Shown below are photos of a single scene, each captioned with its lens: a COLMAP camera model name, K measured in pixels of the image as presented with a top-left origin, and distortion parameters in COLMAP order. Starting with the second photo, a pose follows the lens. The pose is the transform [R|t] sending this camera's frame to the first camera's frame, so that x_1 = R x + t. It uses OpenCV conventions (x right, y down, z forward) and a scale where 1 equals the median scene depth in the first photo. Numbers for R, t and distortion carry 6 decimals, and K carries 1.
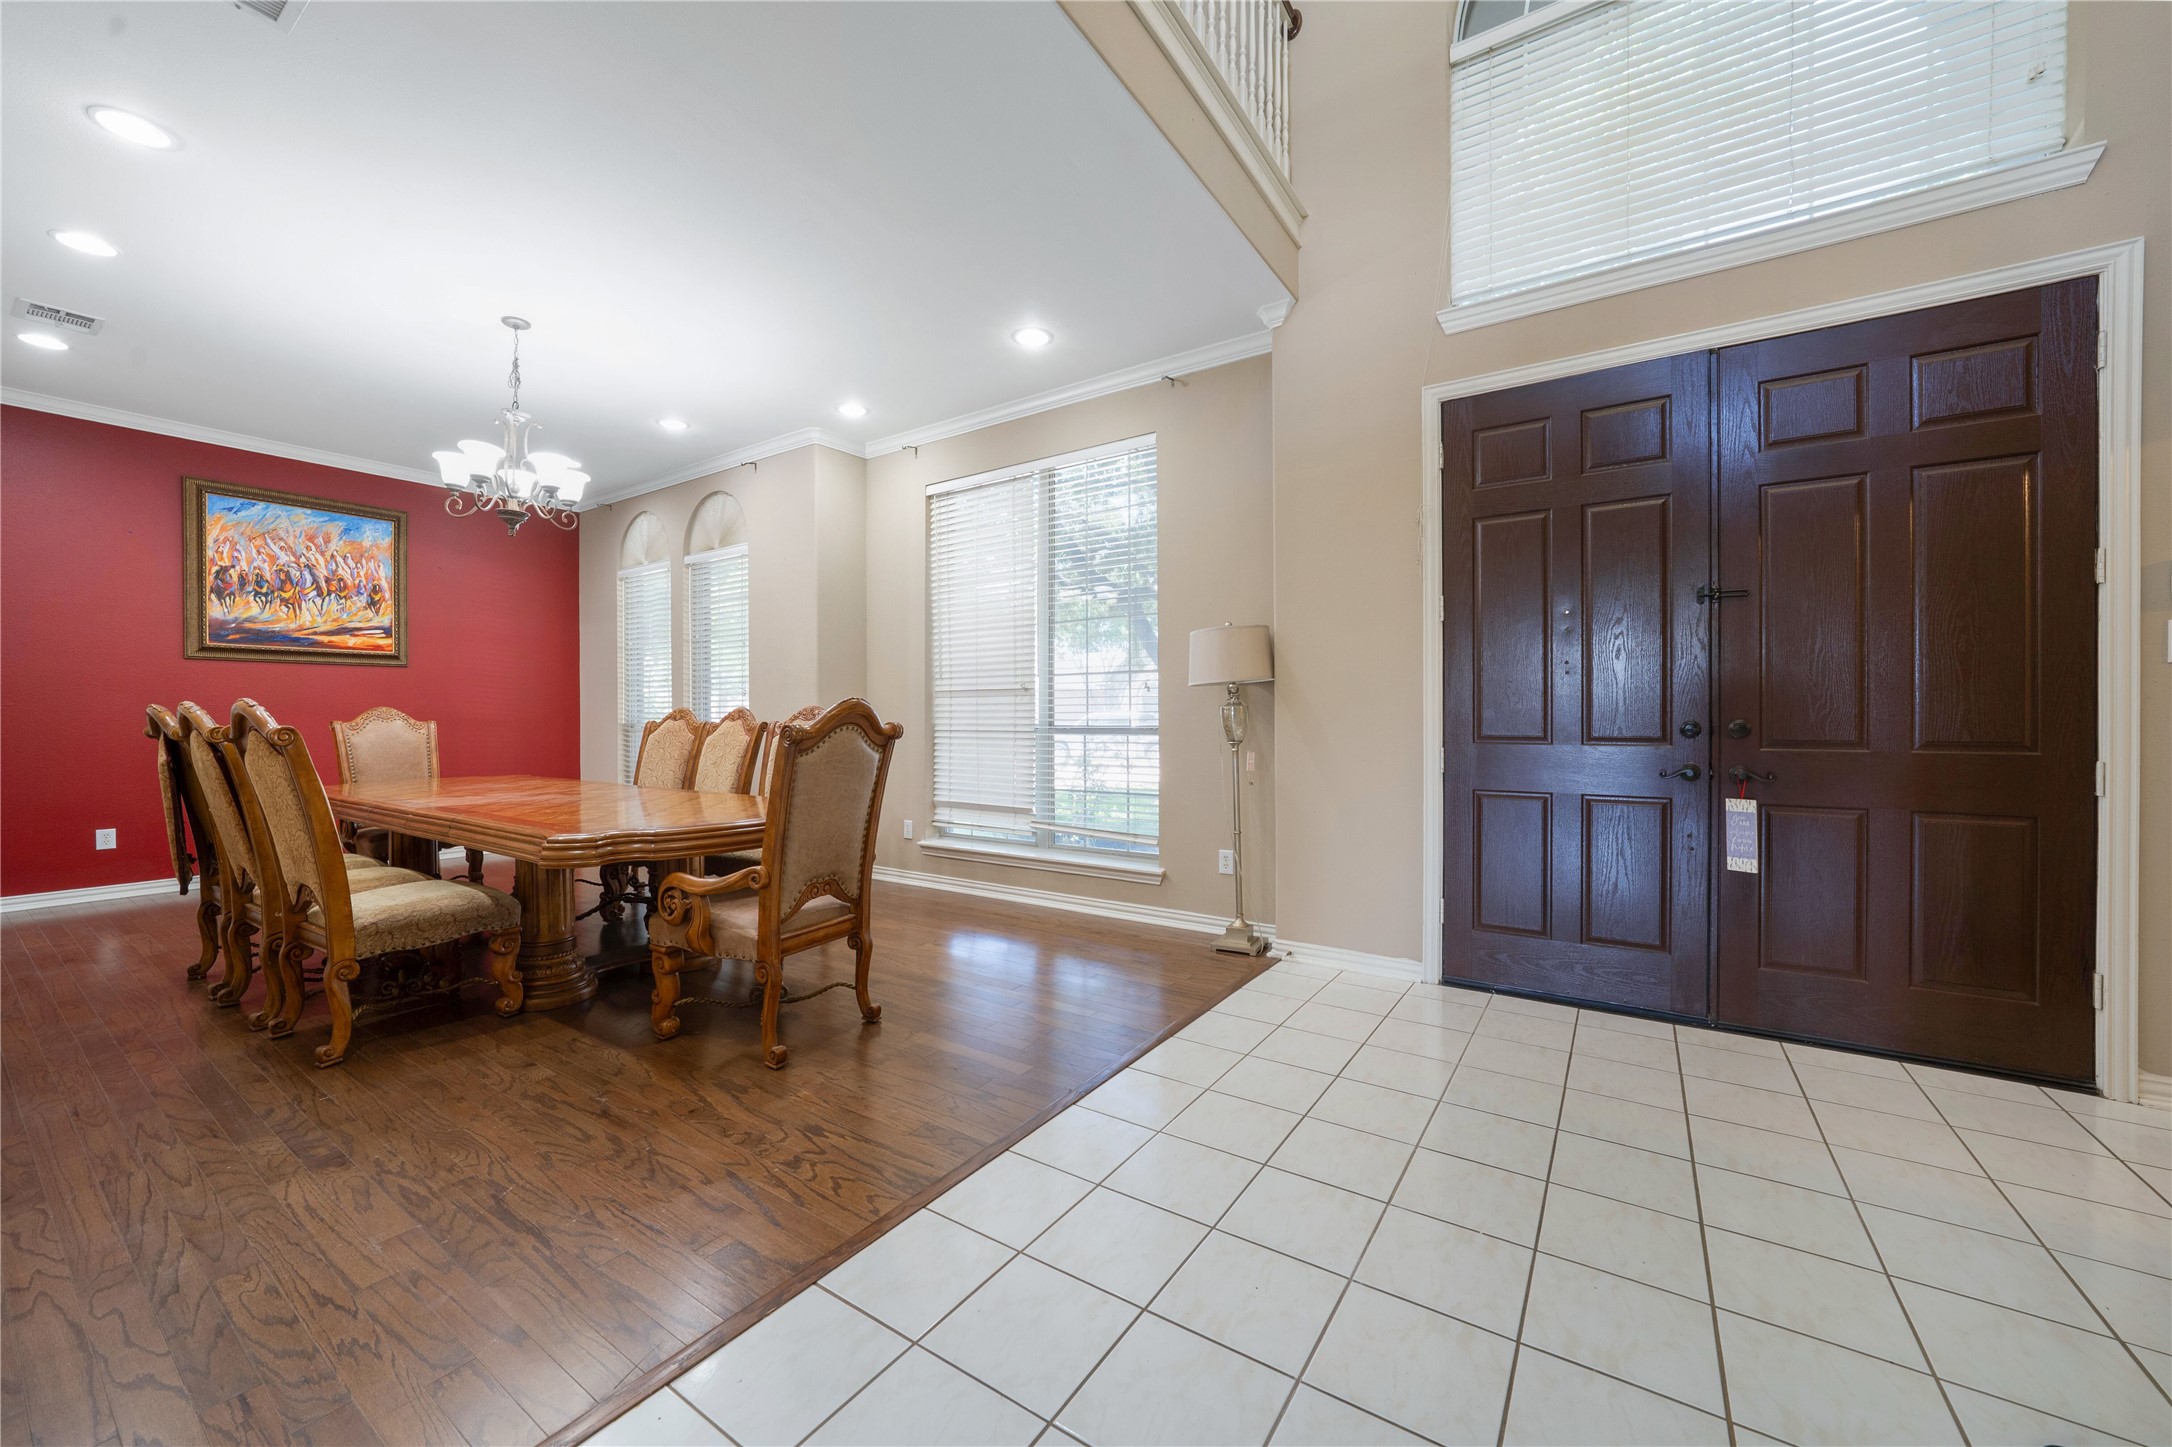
lens RADIAL K [[823.1, 0, 1087.5], [0, 823.1, 718.1], [0, 0, 1]] dist [-0.010708, 0.000127]
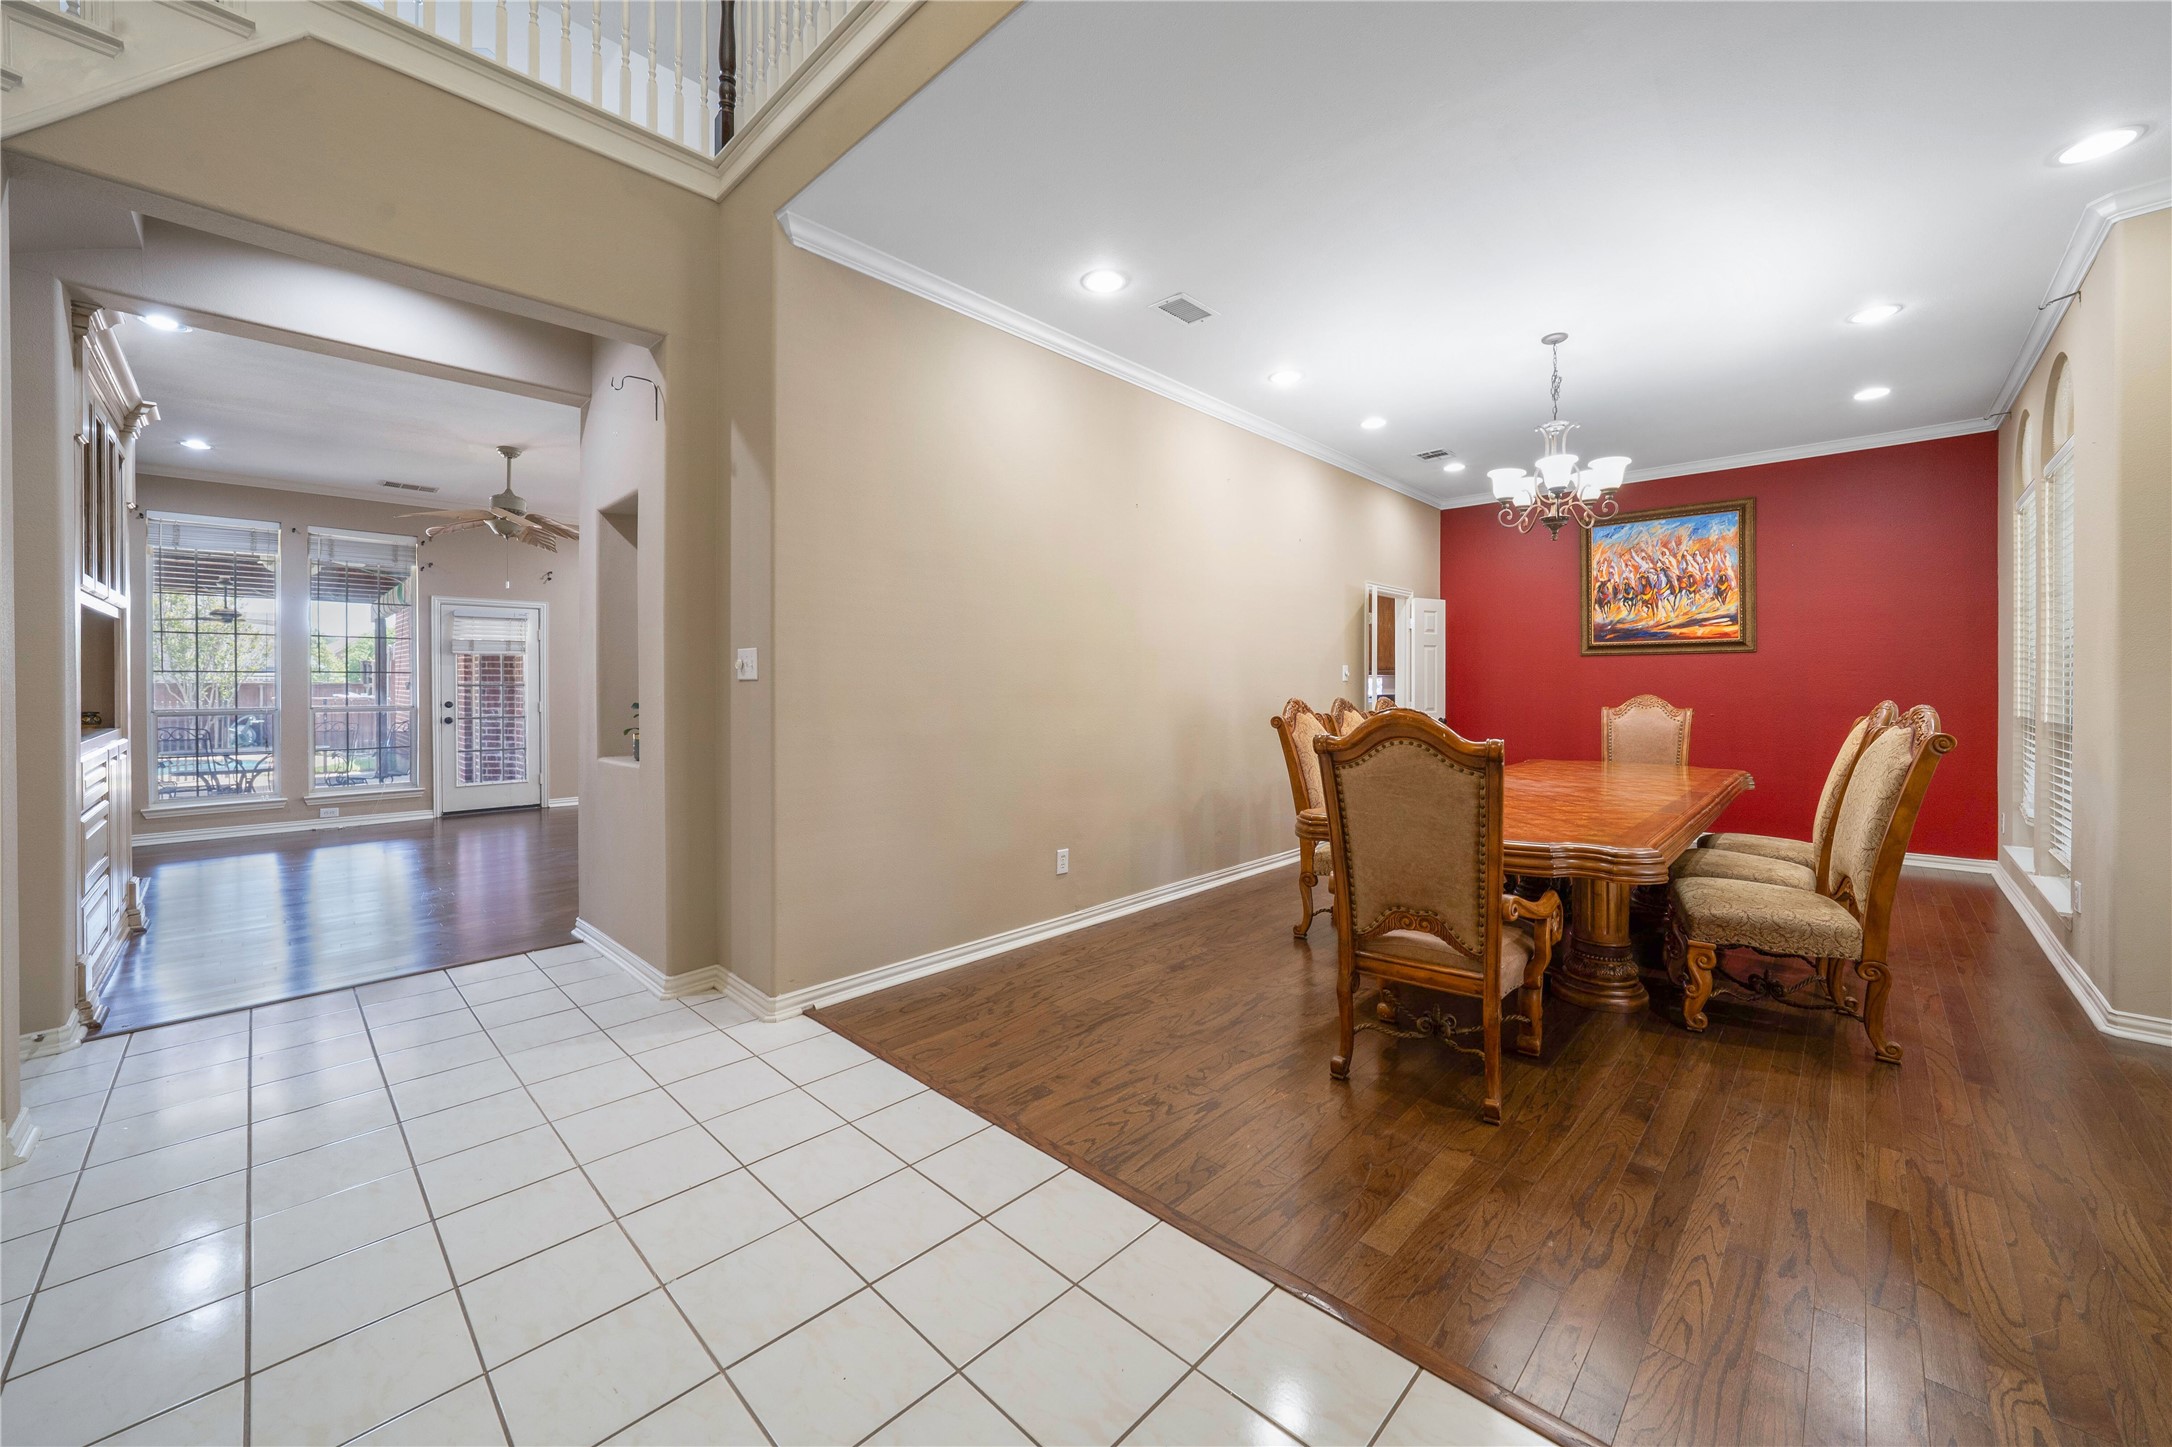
lens RADIAL K [[803.8, 0, 1086.4], [0, 803.8, 687.6], [0, 0, 1]] dist [-0.012226, 0.000122]
pose [[-0.166763, 0.004030, -0.985989, 0.296428], [-0.002144, 0.999988, 0.004450, -0.024462], [0.985995, 0.002856, -0.166752, 0.403086]]
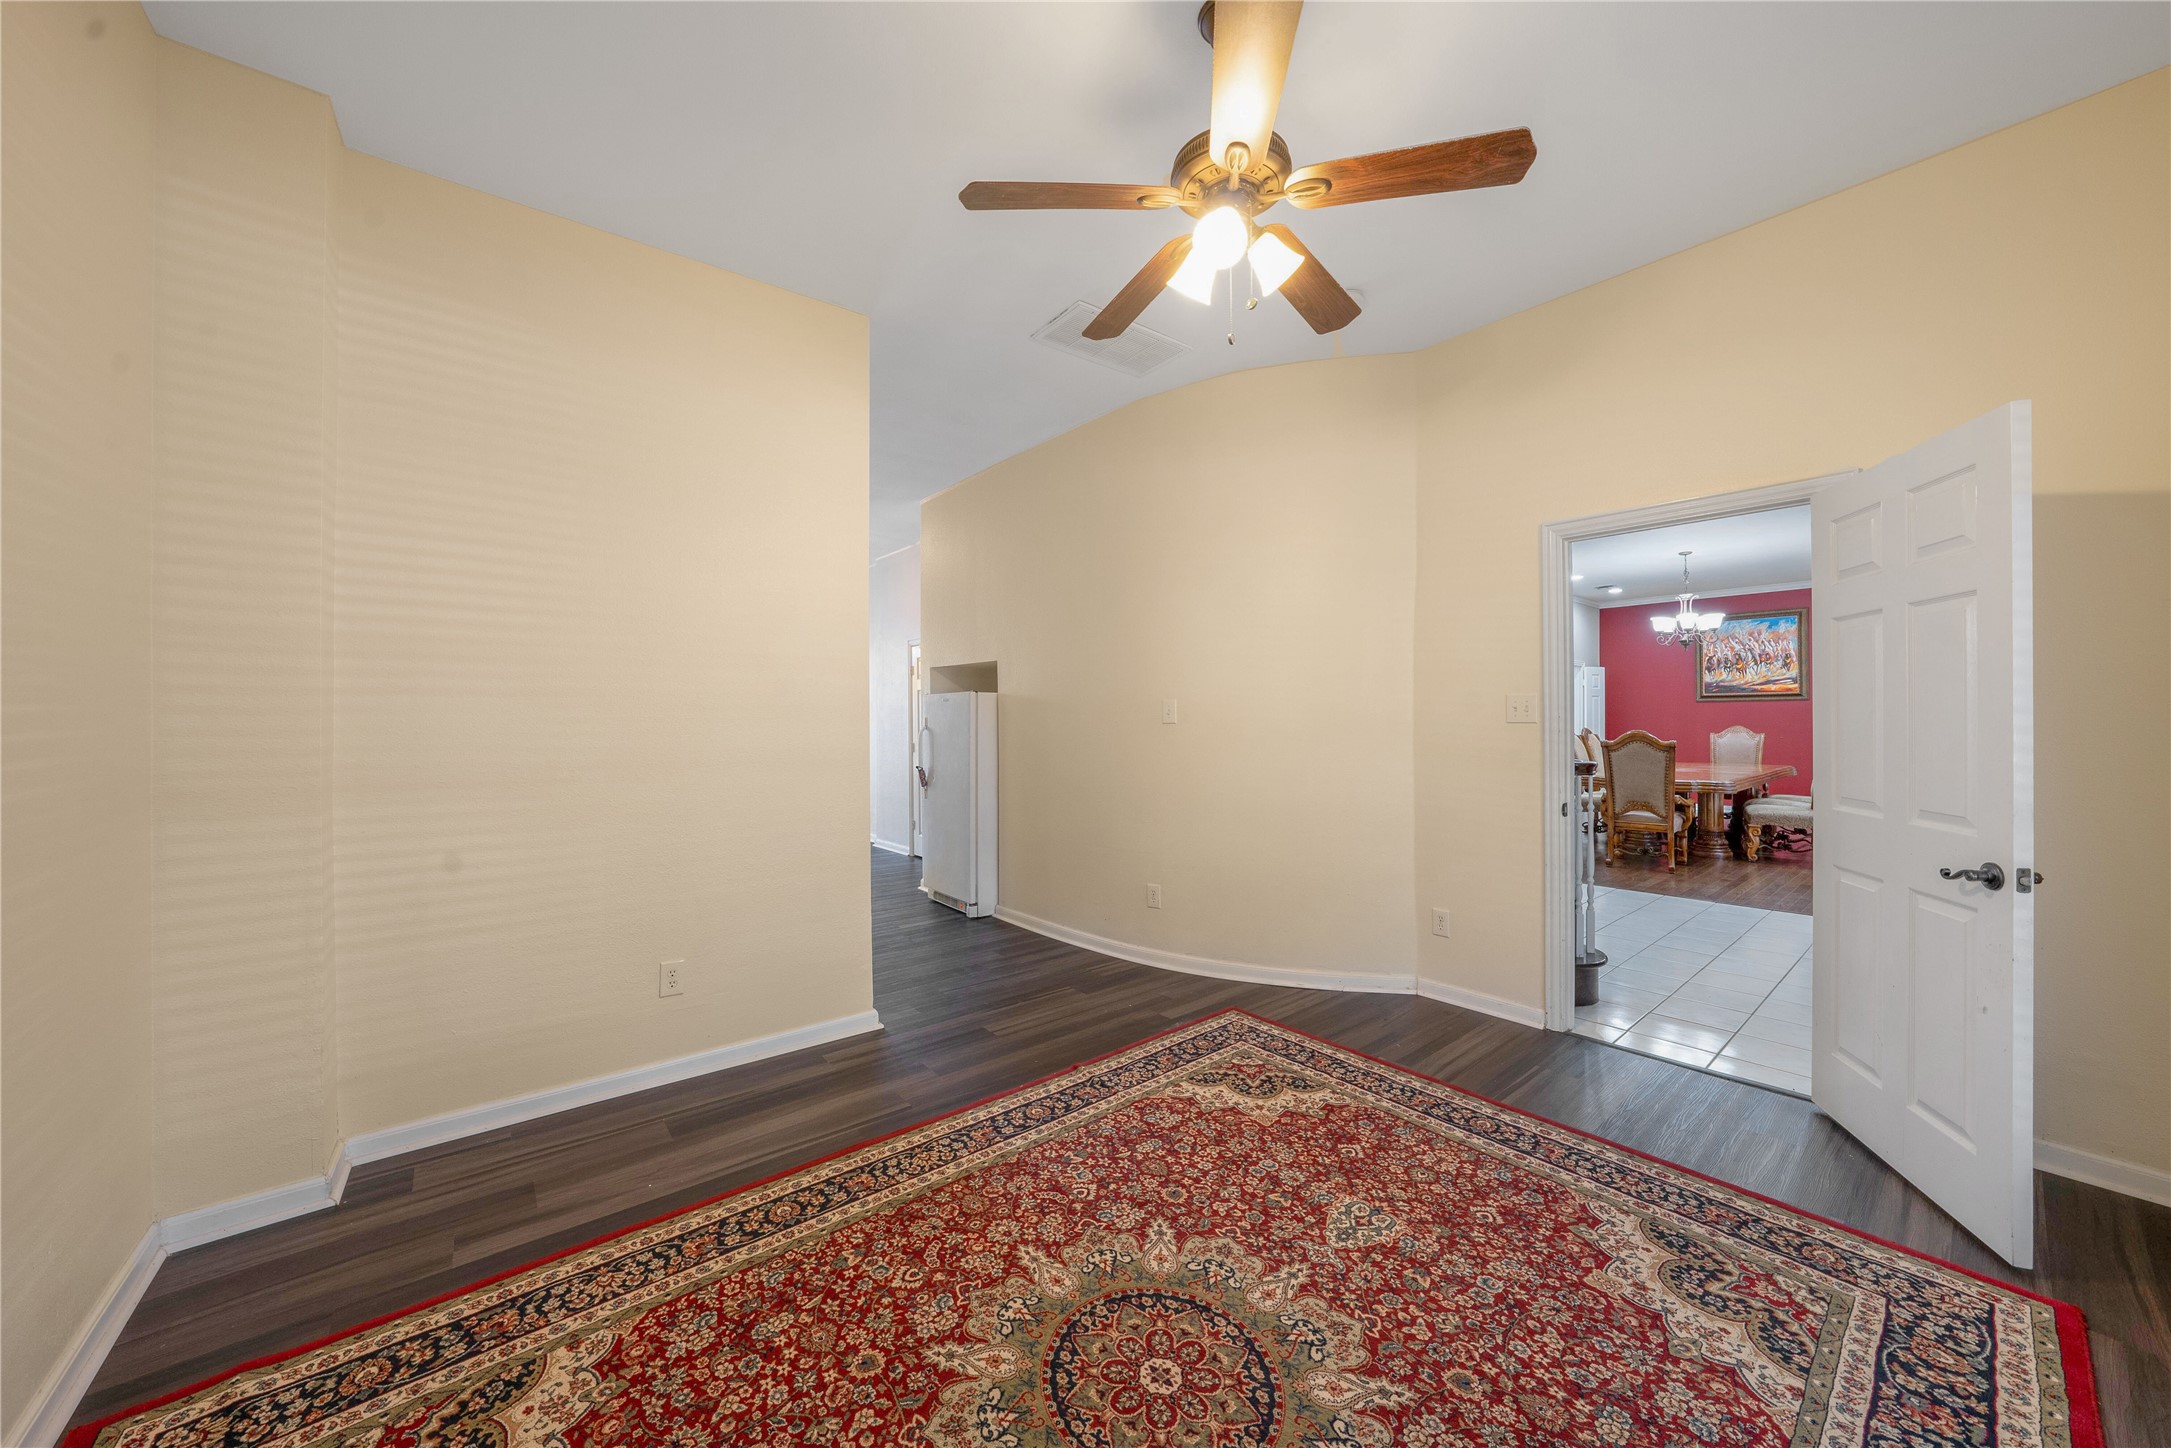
lens RADIAL K [[748.2, 0, 1091.6], [0, 748.2, 716.6], [0, 0, 1]] dist [-0.031258, 0.006207]
pose [[-0.289391, 0.000220, -0.957211, 1.148914], [0.001340, 0.999999, -0.000175, -0.034174], [0.957210, -0.001334, -0.289391, 0.033295]]
